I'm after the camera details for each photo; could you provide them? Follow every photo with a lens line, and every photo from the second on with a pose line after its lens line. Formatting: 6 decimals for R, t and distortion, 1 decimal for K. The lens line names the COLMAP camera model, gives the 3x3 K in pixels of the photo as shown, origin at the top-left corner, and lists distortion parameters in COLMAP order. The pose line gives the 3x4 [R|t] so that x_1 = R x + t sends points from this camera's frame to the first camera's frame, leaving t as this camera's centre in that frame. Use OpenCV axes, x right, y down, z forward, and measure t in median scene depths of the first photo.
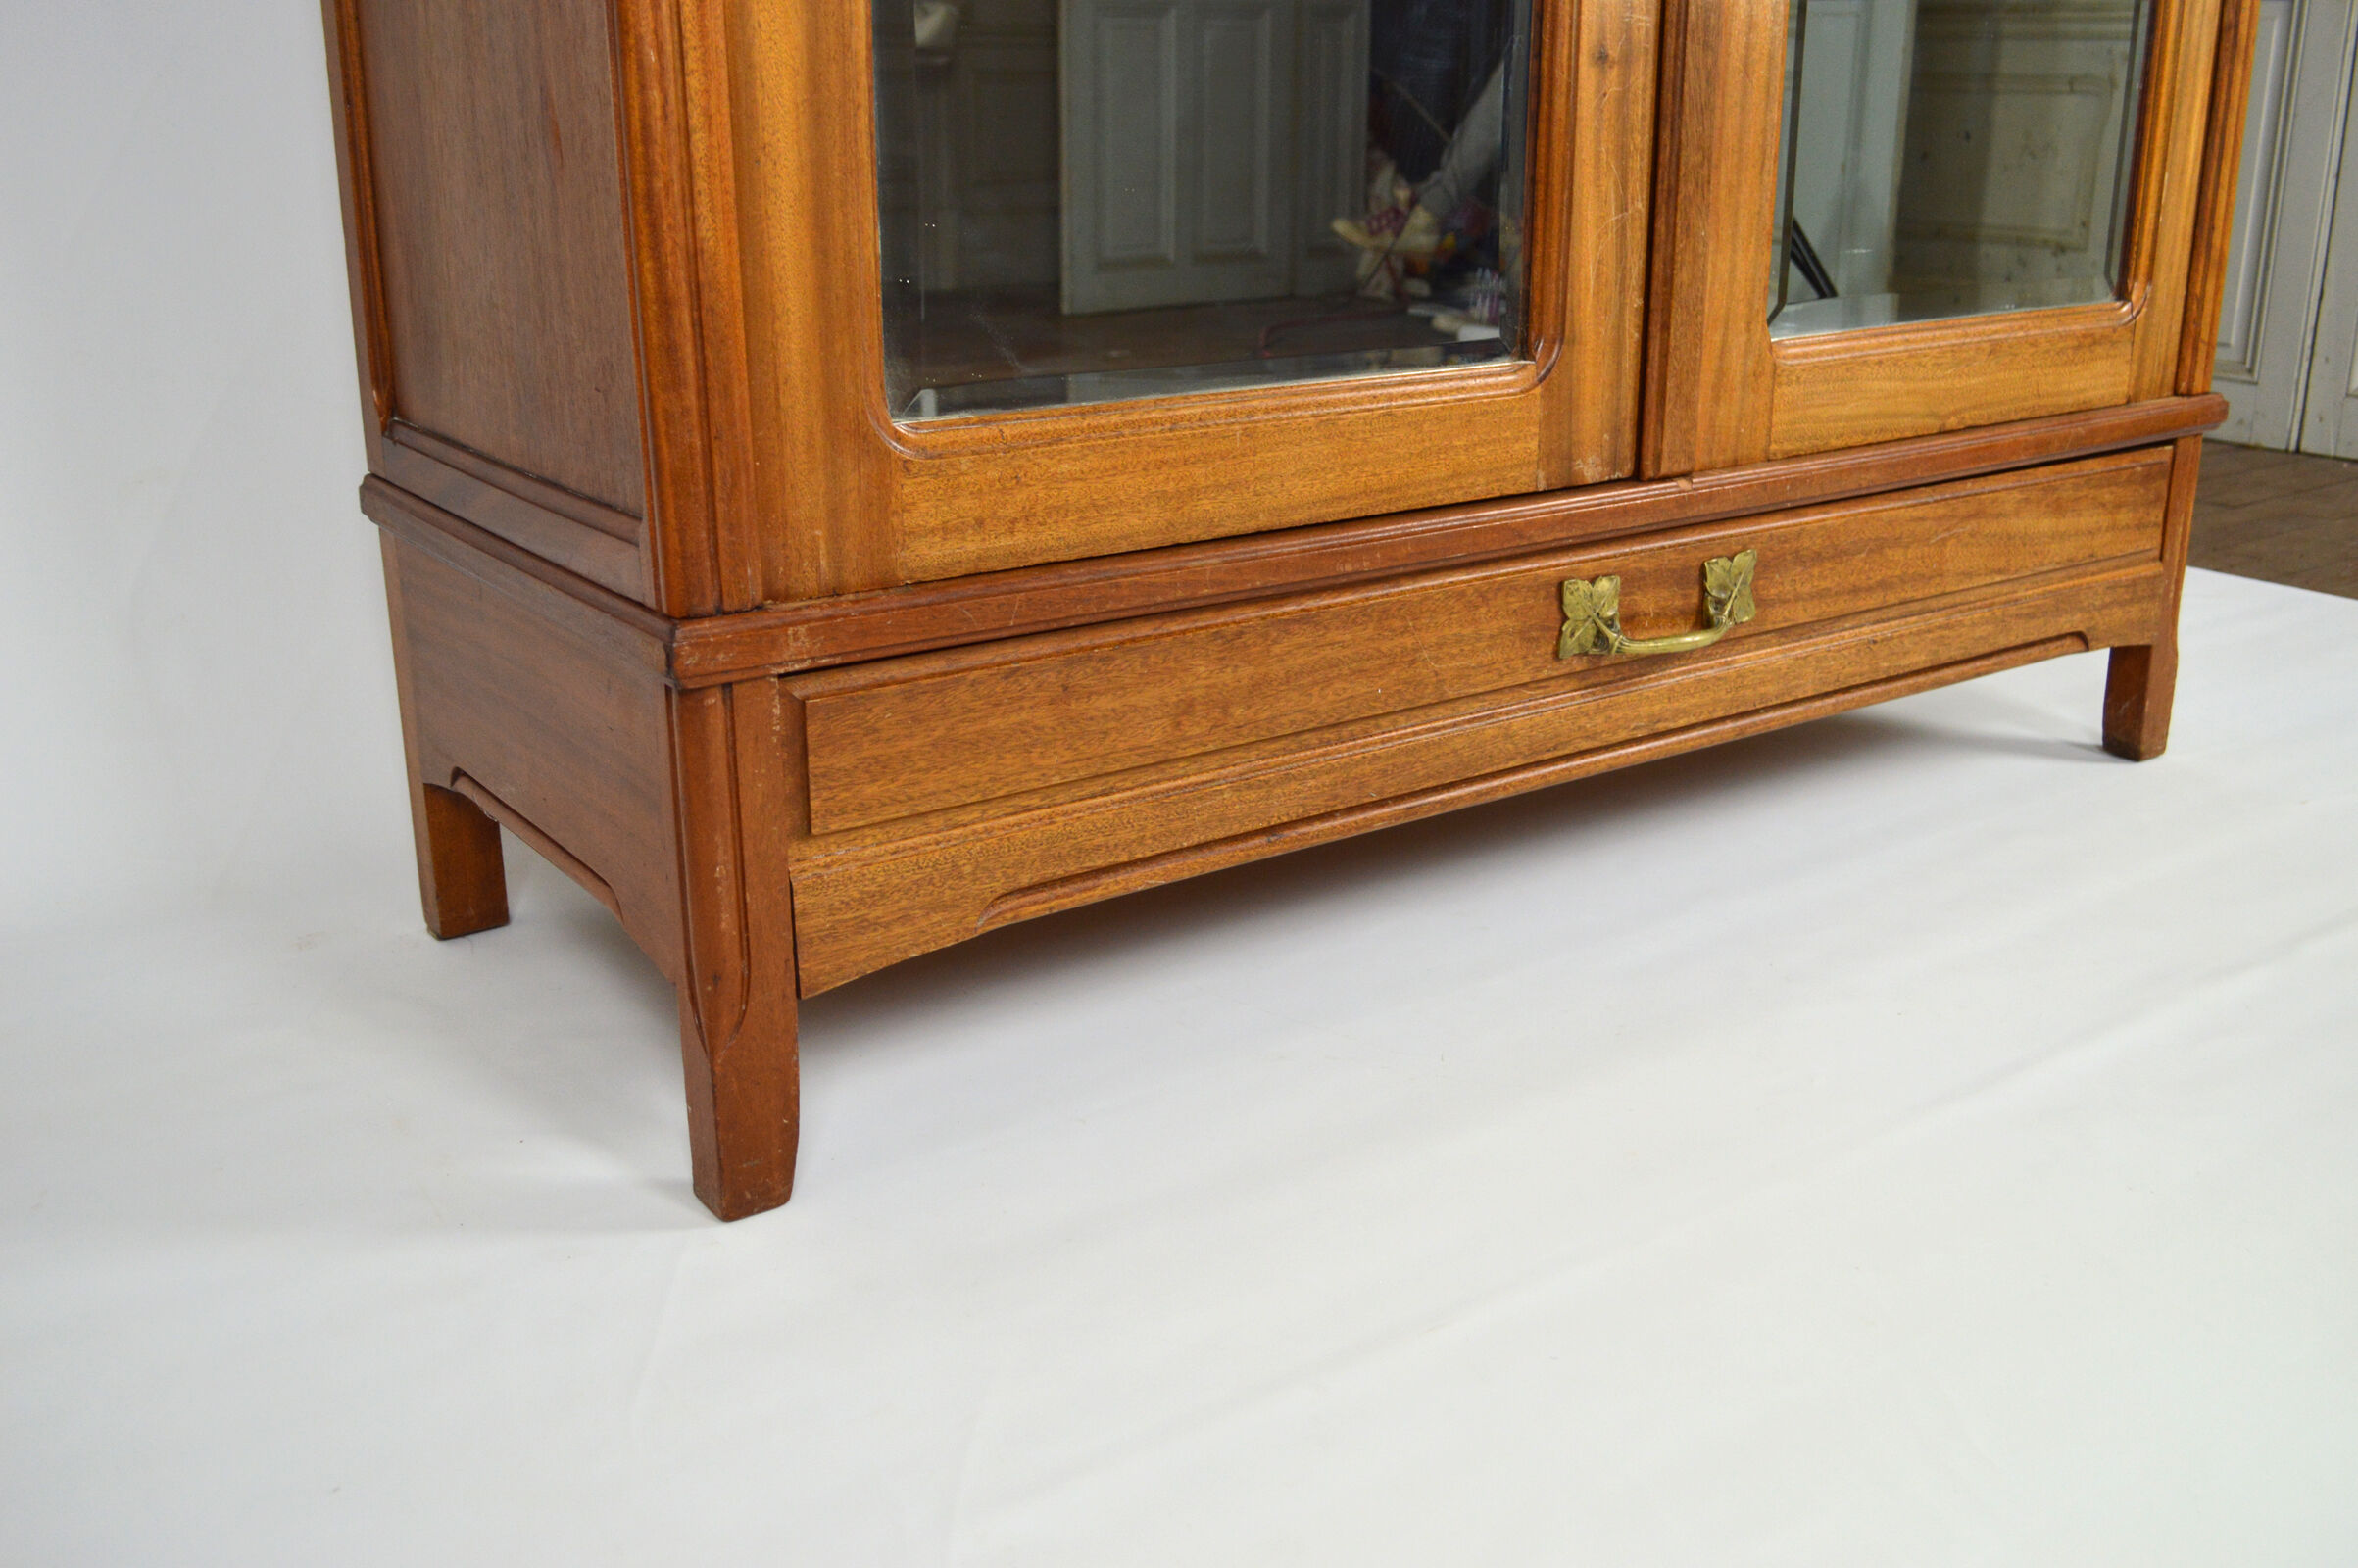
lens RADIAL K [[2164.6, 0, 1197.2], [0, 2164.6, 809.1], [0, 0, 1]] dist [-0.069390, 0.000000]
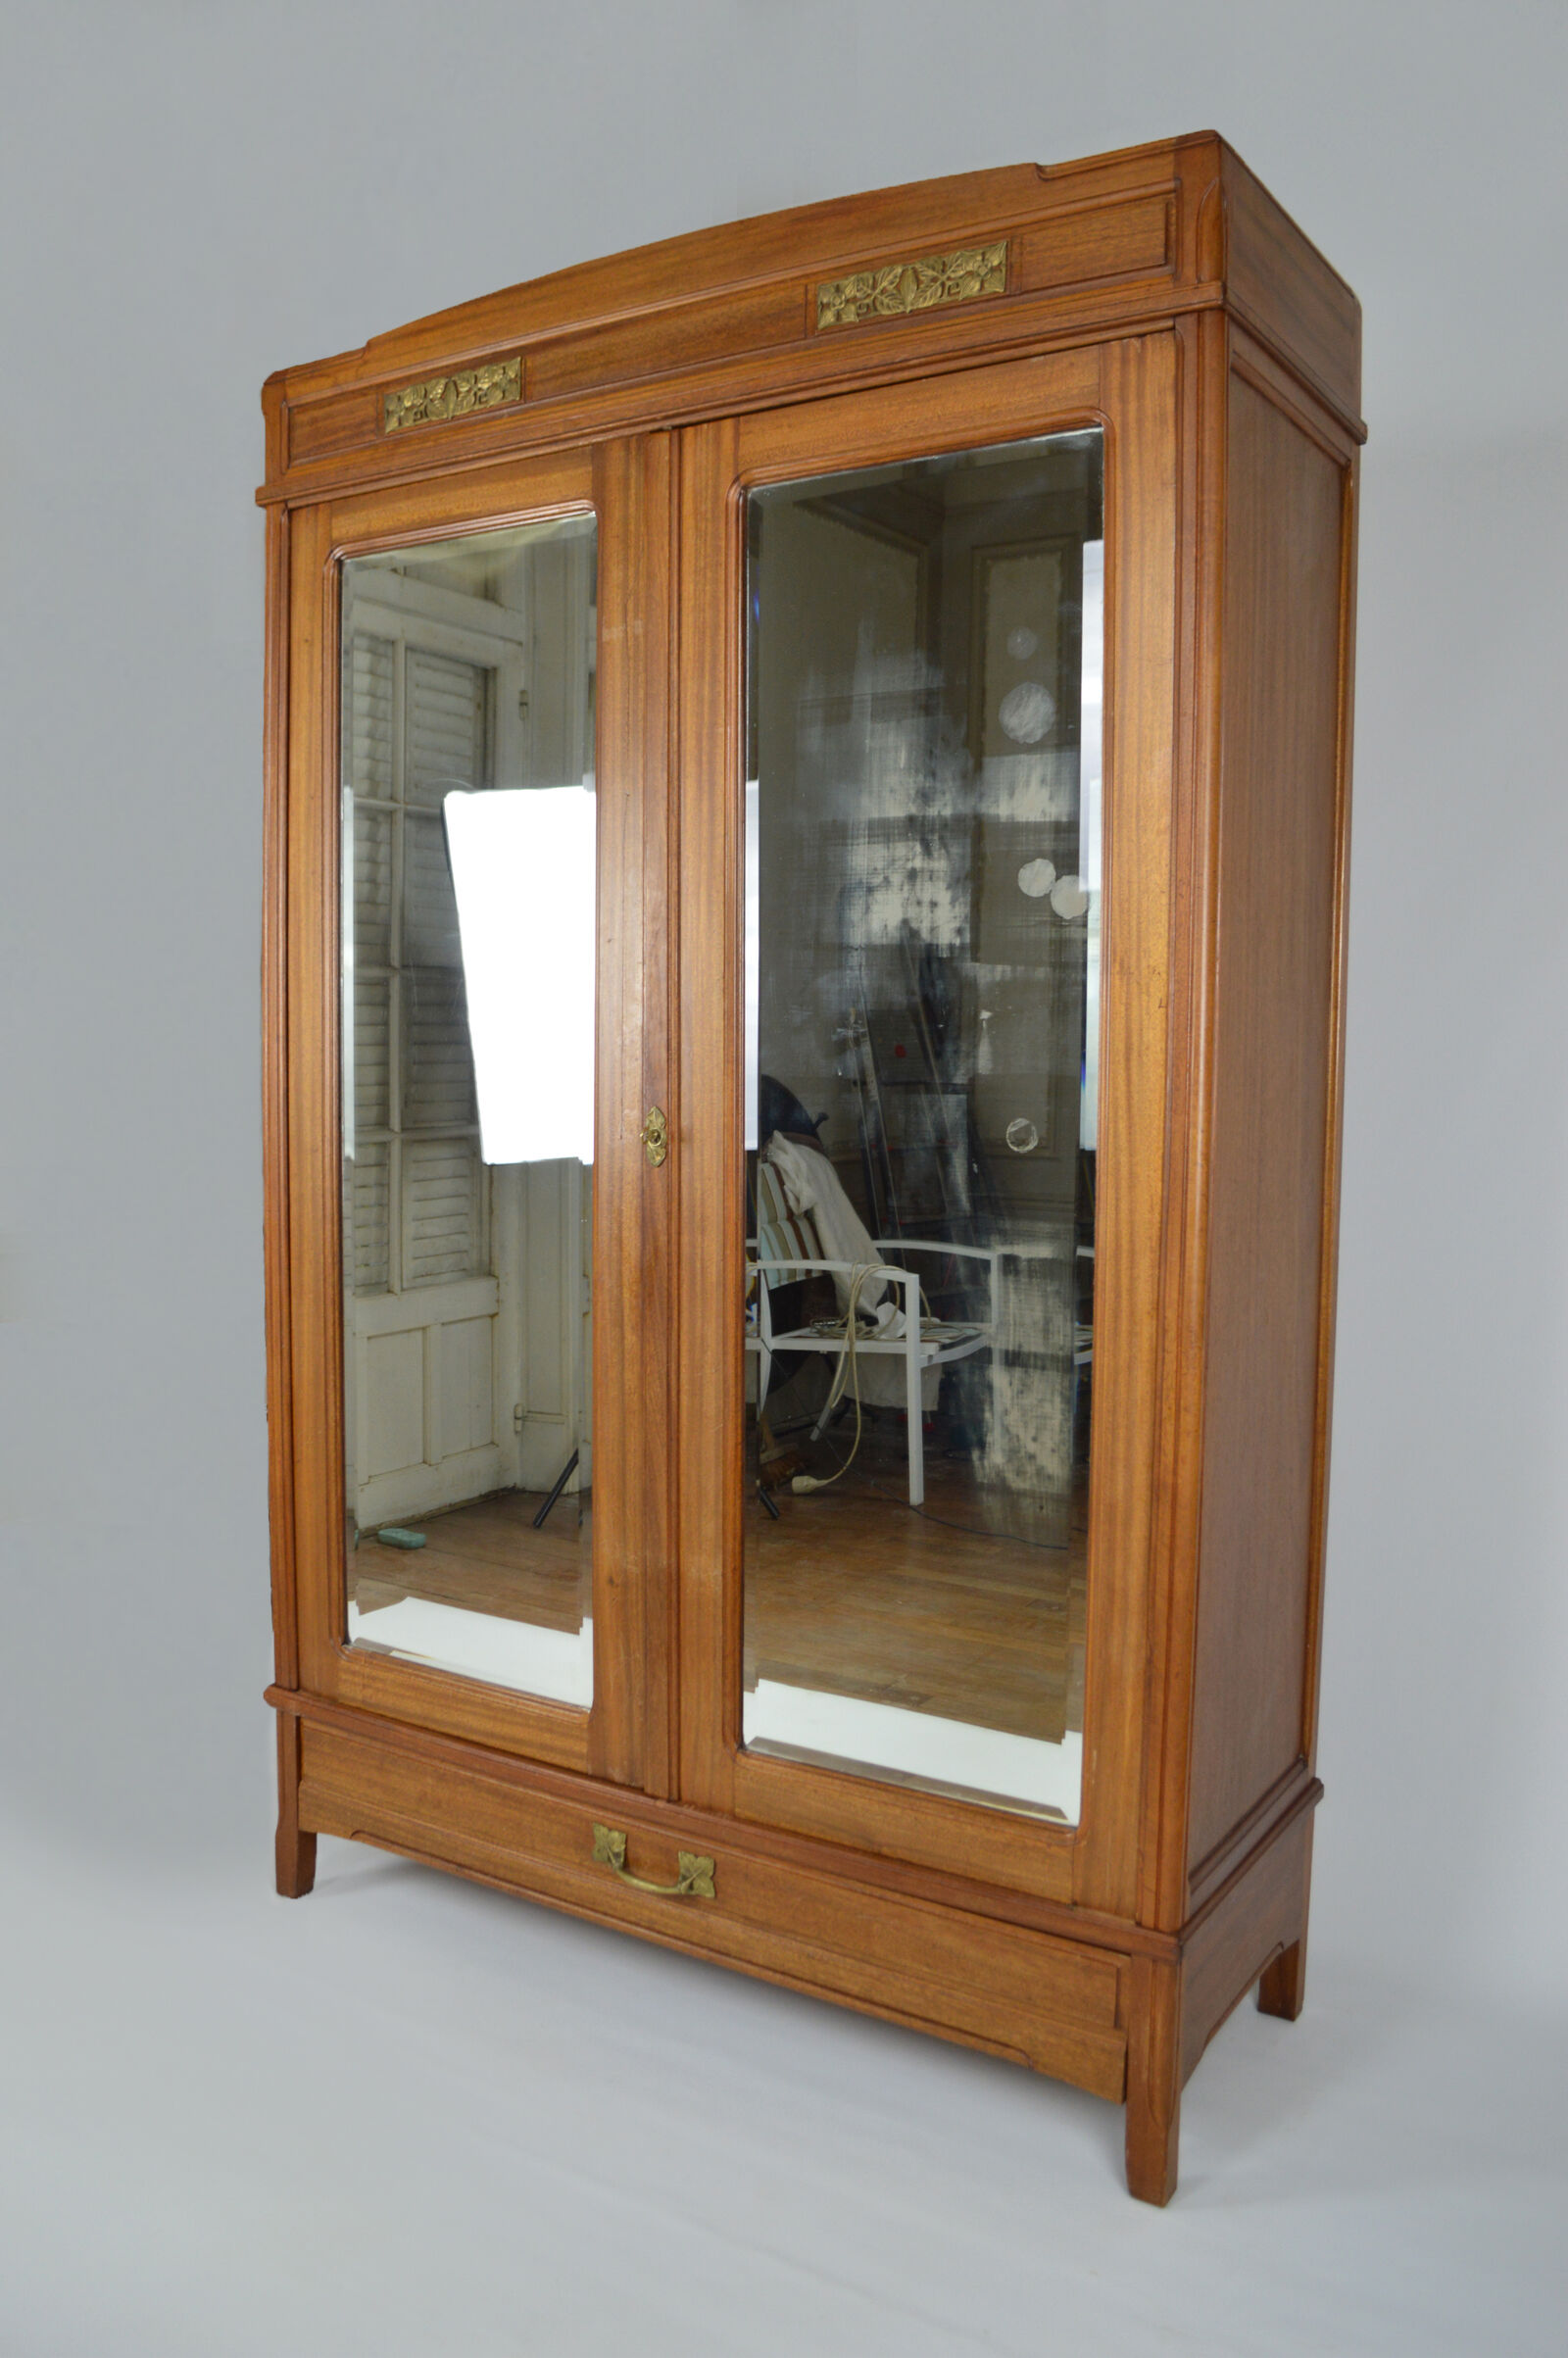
lens RADIAL K [[1926.6, 0, 701.5], [0, 1926.6, 1188.5], [0, 0, 1]] dist [-0.080732, -0.000499]
pose [[0.331151, 0.083427, -0.939883, 1.814730], [-0.306987, 0.951418, -0.023711, -0.652285], [0.892243, 0.296384, 0.340674, 0.306546]]
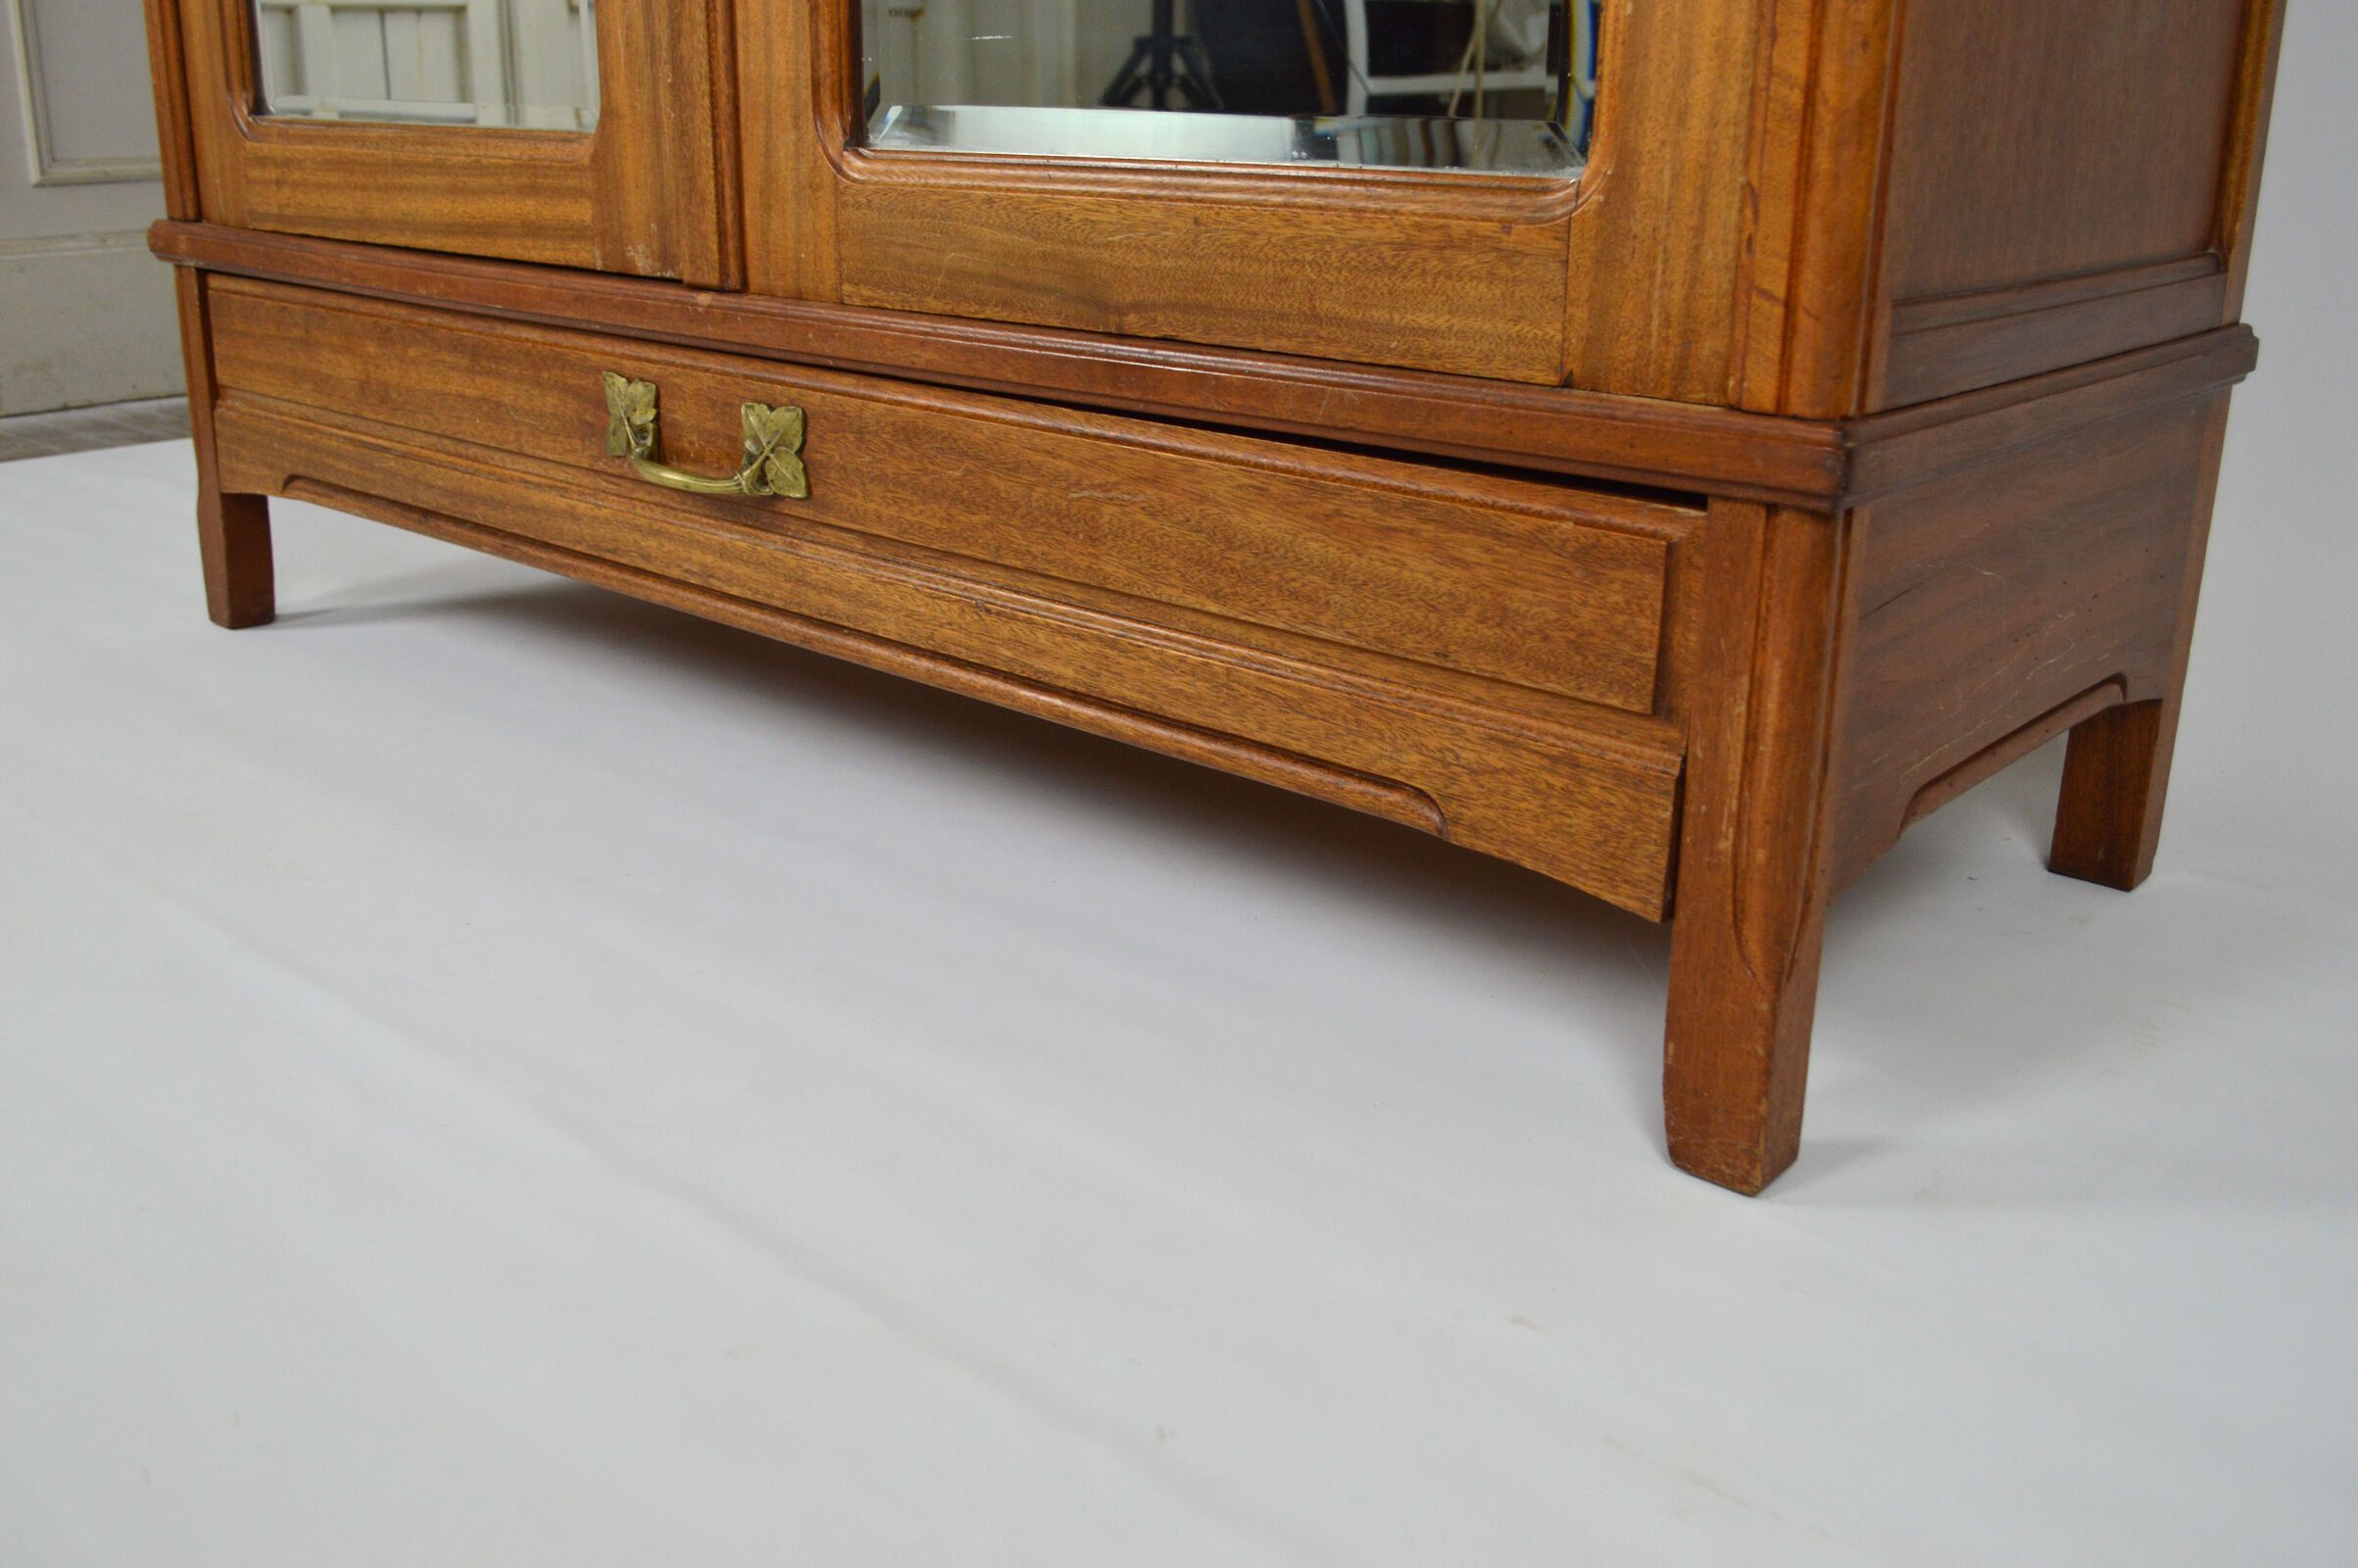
lens RADIAL K [[2164.6, 0, 1168.4], [0, 2164.6, 766.3], [0, 0, 1]] dist [-0.069390, 0.000000]
pose [[0.209137, 0.314171, -0.926044, 1.135261], [-0.324376, 0.915656, 0.237390, -0.248338], [0.922519, 0.250740, 0.293407, 0.988885]]
